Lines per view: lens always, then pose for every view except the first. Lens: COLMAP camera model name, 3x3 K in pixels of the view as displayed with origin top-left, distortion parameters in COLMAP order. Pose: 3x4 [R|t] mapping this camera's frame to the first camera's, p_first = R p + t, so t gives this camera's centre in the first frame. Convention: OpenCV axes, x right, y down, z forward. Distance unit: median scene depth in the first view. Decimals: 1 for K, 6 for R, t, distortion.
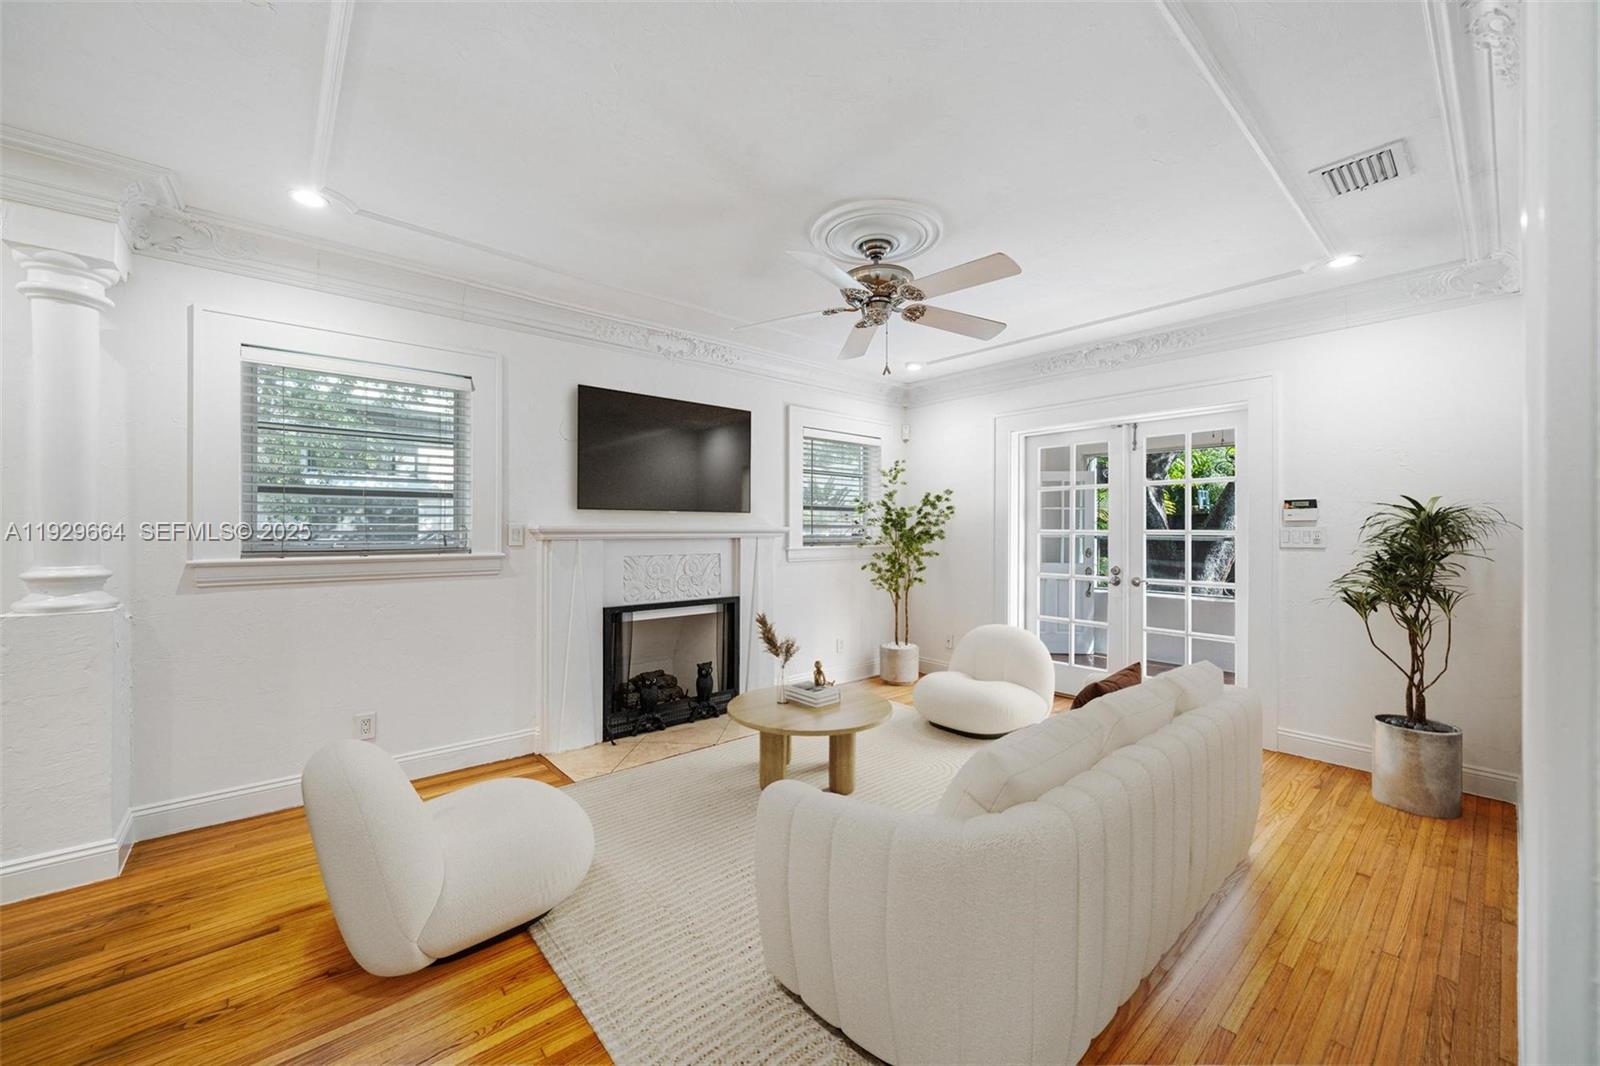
lens RADIAL K [[613.5, 0, 797.7], [0, 613.5, 531.3], [0, 0, 1]] dist [-0.000596, 0.000027]
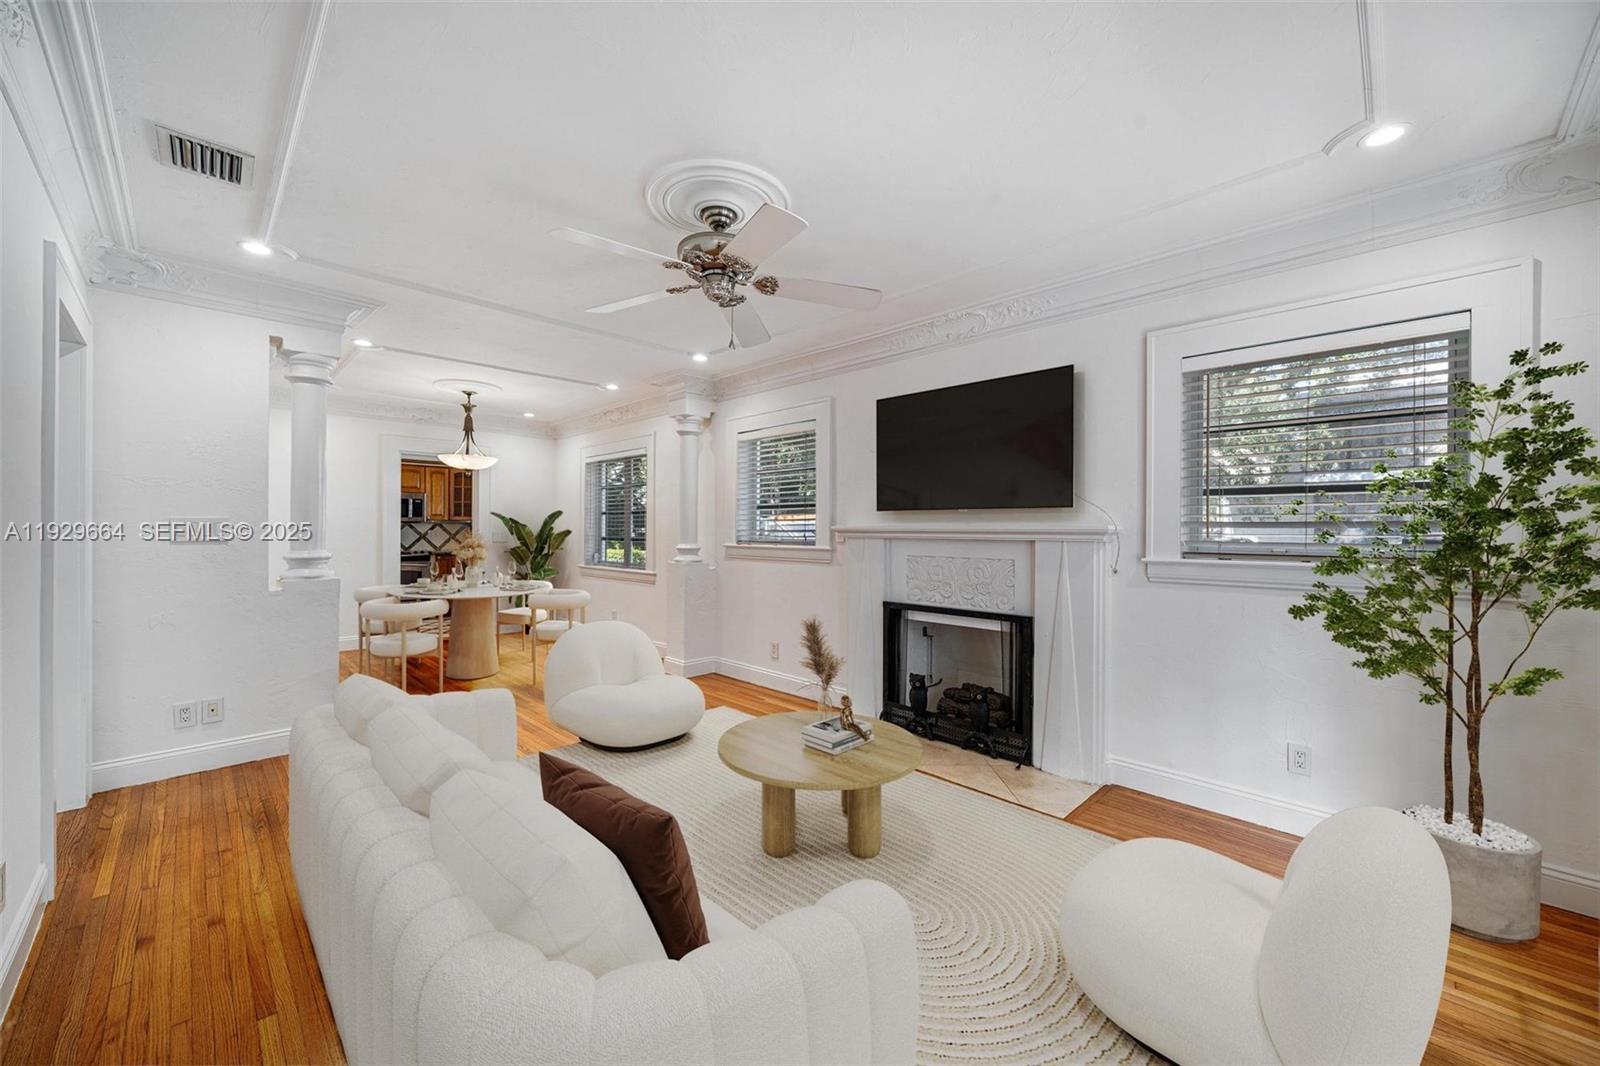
lens RADIAL K [[613.5, 0, 796.0], [0, 613.5, 530.6], [0, 0, 1]] dist [-0.000596, 0.000027]
pose [[0.074732, -0.002166, -0.997201, 0.724357], [-0.009460, 0.999951, -0.002881, 0.004093], [0.997159, 0.009649, 0.074708, 0.729552]]
